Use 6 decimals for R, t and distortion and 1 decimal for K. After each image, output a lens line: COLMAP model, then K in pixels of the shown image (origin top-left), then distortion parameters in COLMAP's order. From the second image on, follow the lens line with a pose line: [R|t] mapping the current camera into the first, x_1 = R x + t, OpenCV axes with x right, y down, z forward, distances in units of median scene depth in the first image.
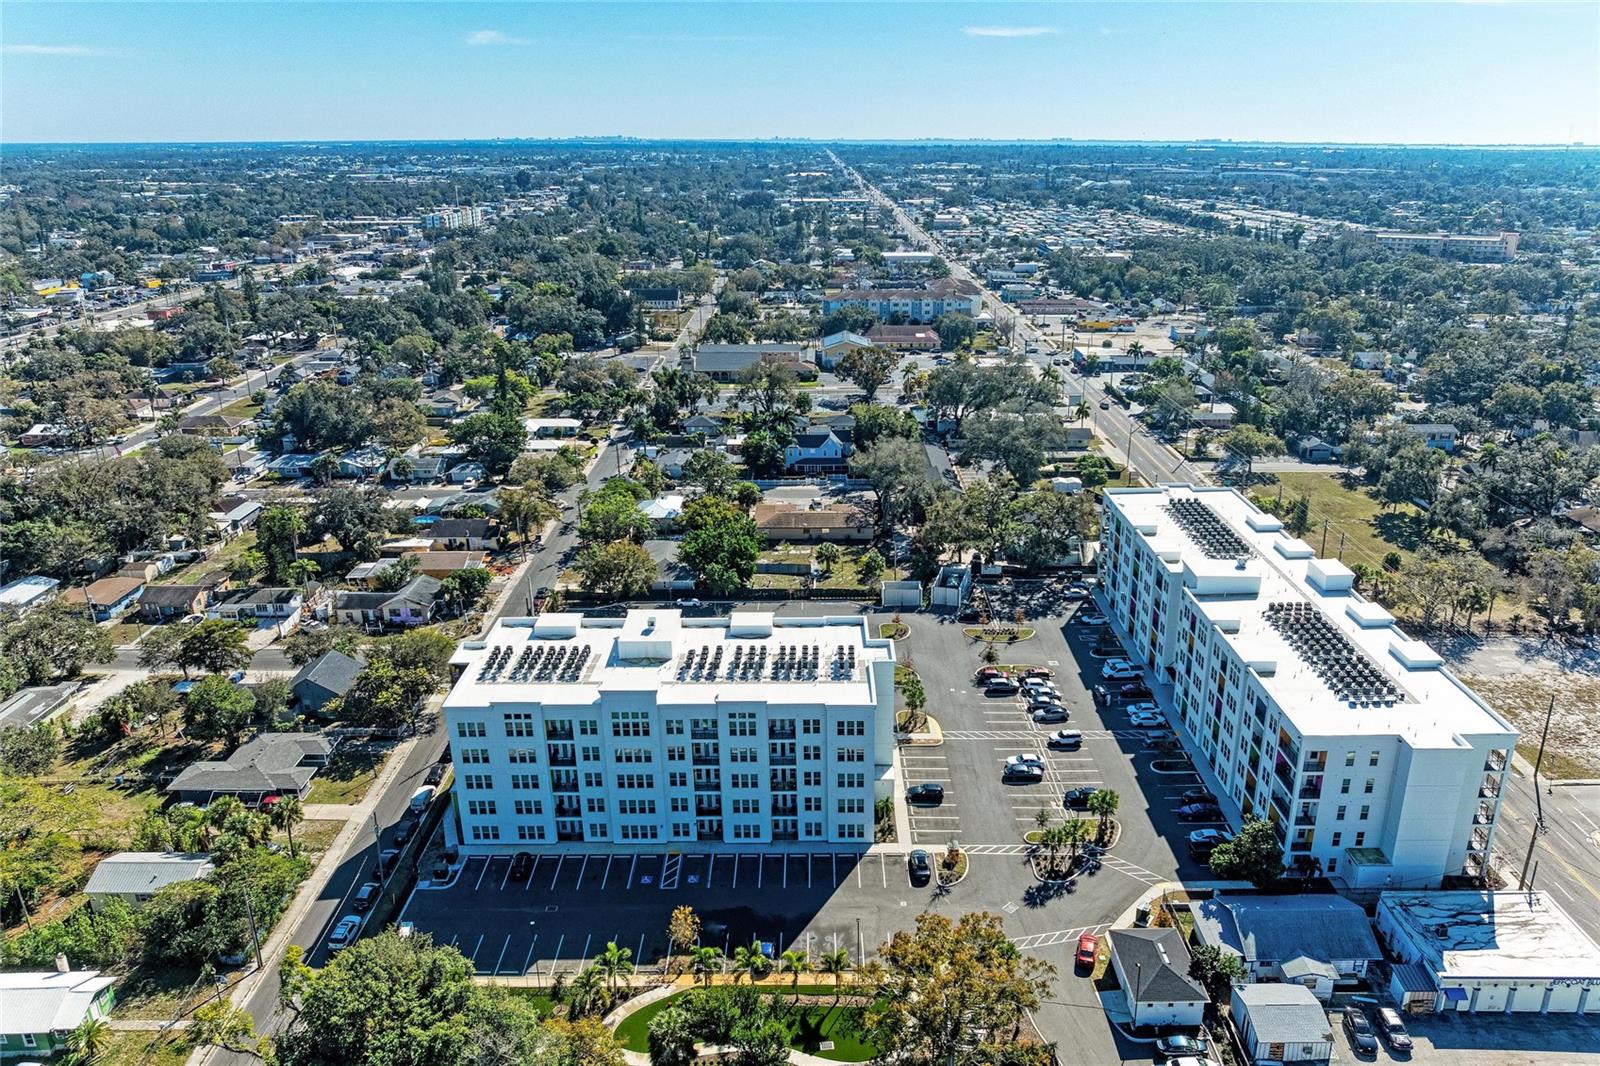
lens RADIAL K [[1136.5, 0, 813.6], [0, 1136.5, 541.3], [0, 0, 1]] dist [-0.008521, -0.002963]
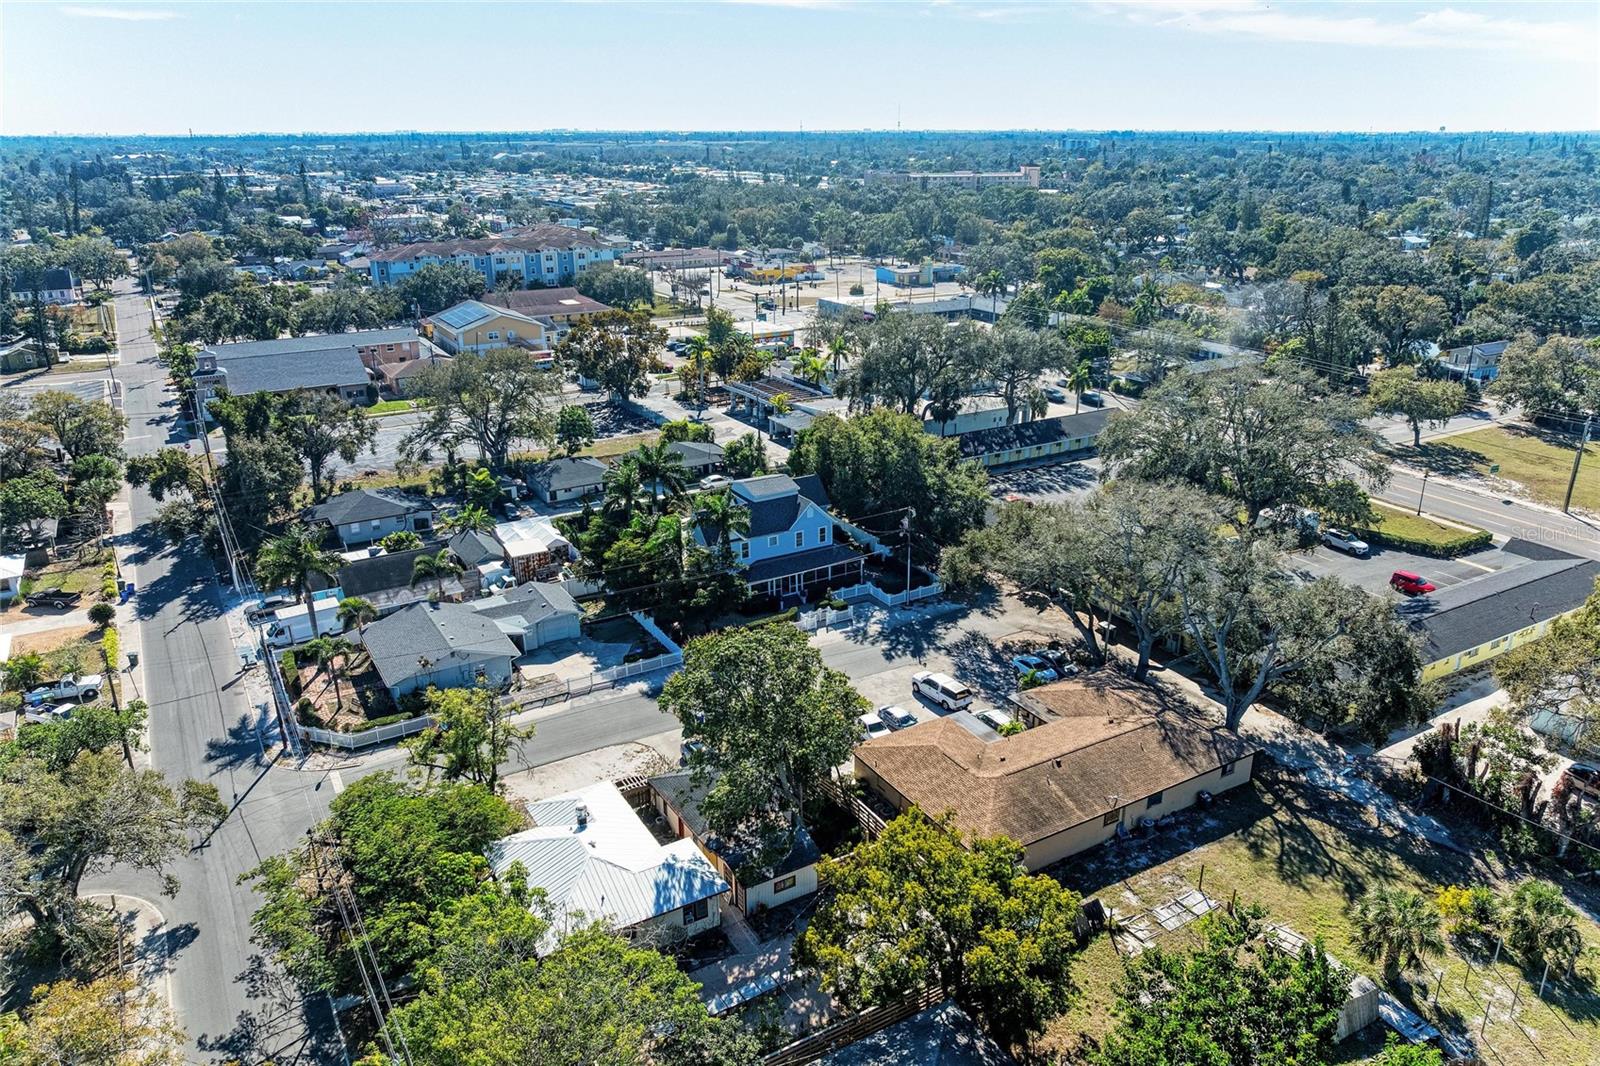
lens RADIAL K [[1136.5, 0, 813.6], [0, 1136.5, 541.3], [0, 0, 1]] dist [-0.008521, -0.002963]
pose [[0.860904, -0.177567, 0.476775, -0.153620], [0.175396, 0.983253, 0.049488, -0.082161], [-0.477578, 0.041020, 0.877631, 0.542266]]
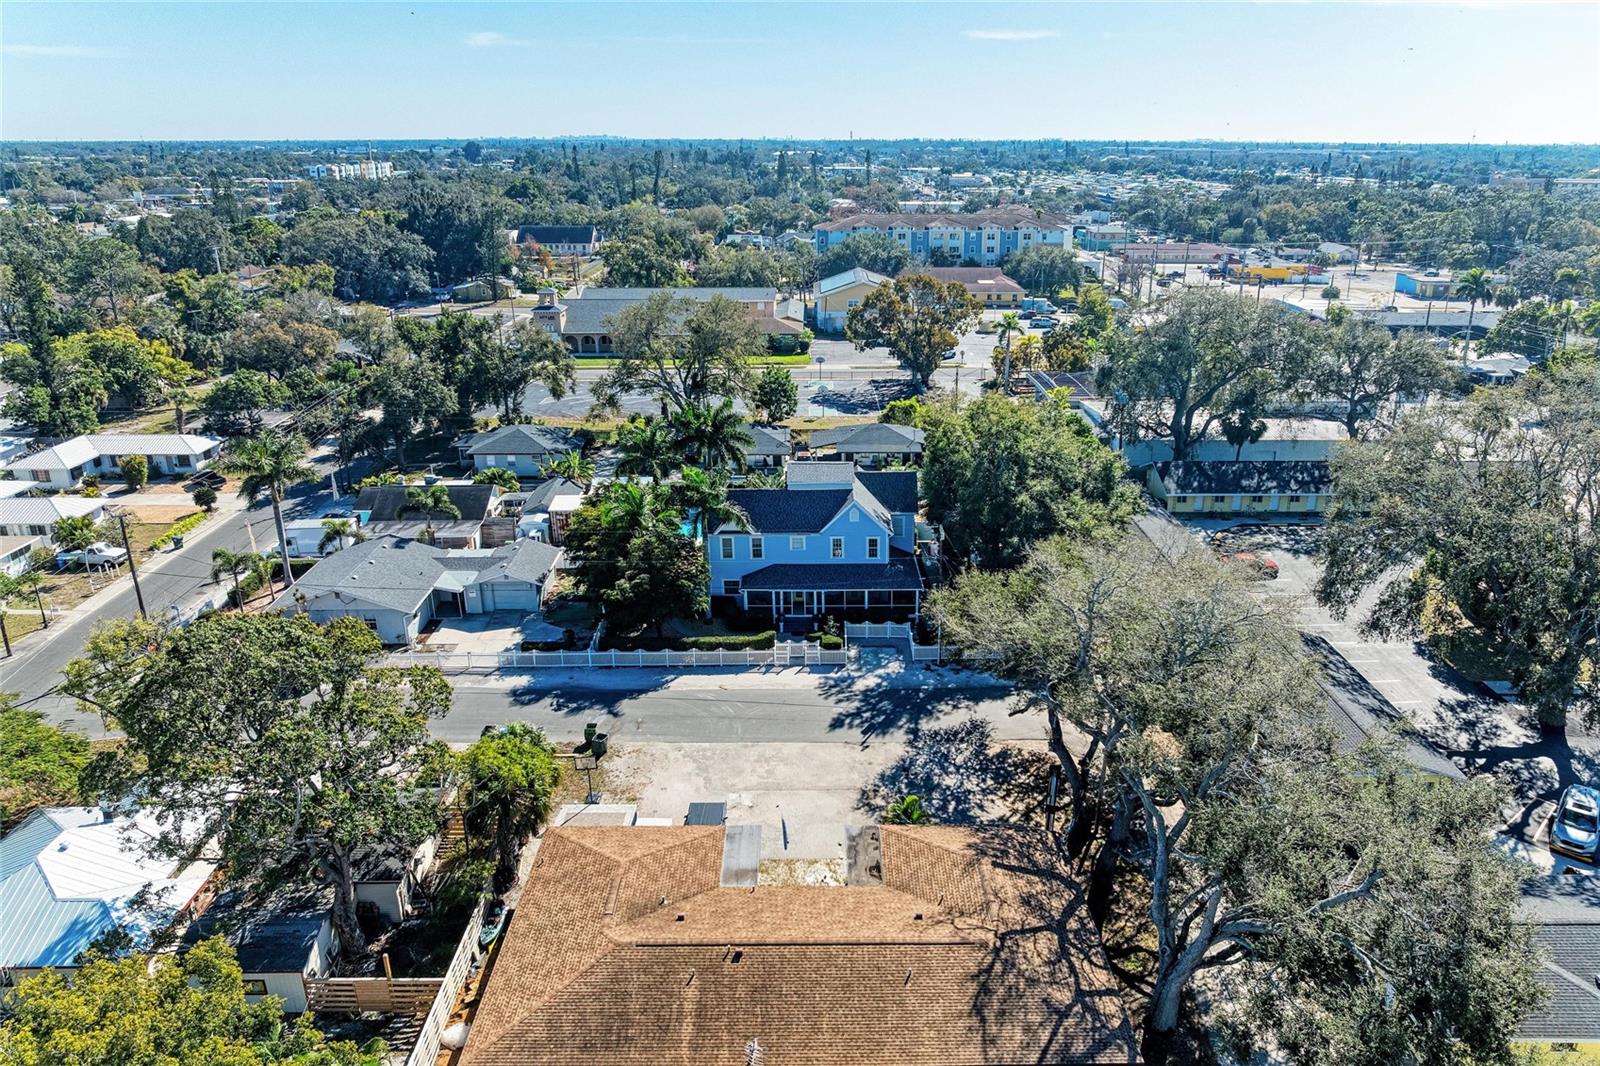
lens RADIAL K [[1136.5, 0, 813.6], [0, 1136.5, 541.3], [0, 0, 1]] dist [-0.008521, -0.002963]
pose [[0.999943, -0.001190, 0.010607, 0.000094], [0.001219, 0.999996, -0.002711, -0.067167], [-0.010603, 0.002724, 0.999940, 0.585909]]
